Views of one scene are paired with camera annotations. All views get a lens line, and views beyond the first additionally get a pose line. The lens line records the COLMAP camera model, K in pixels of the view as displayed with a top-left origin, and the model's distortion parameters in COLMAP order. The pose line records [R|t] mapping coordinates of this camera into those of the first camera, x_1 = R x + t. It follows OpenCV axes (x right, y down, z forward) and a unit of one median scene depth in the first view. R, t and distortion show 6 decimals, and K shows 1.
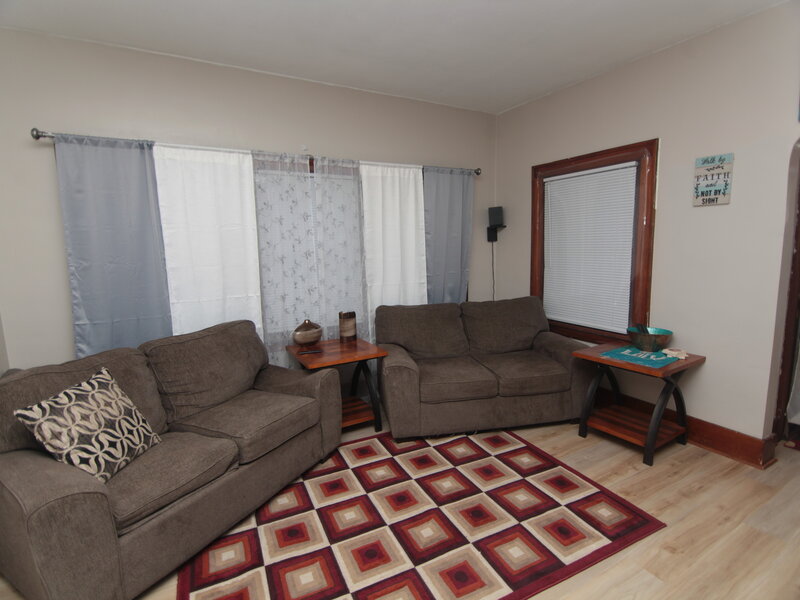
lens RADIAL K [[401.6, 0, 399.6], [0, 401.6, 302.4], [0, 0, 1]] dist [0.000433, -0.011850]
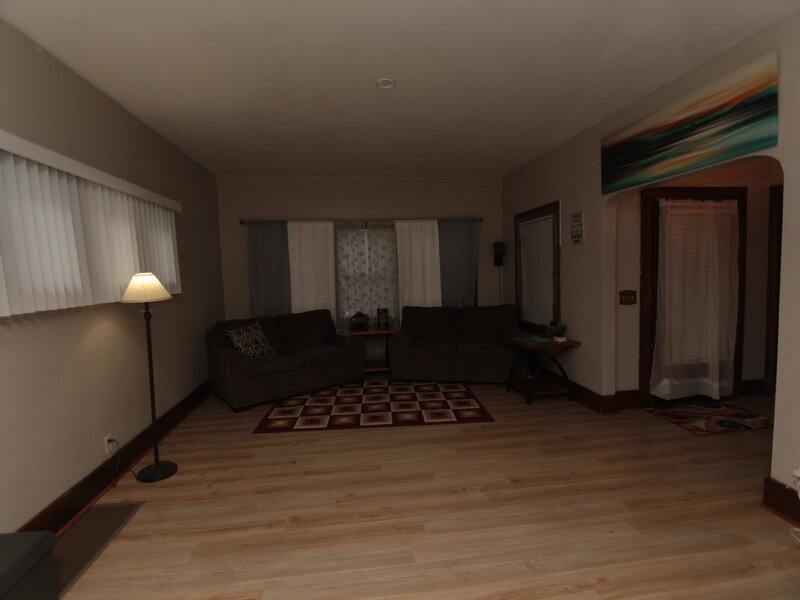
lens RADIAL K [[401.6, 0, 399.6], [0, 401.6, 302.4], [0, 0, 1]] dist [0.000433, -0.011850]
pose [[0.928752, 0.027686, -0.369666, 0.624674], [-0.046407, 0.998046, -0.041844, 0.073778], [0.367785, 0.056018, 0.928222, -0.615435]]
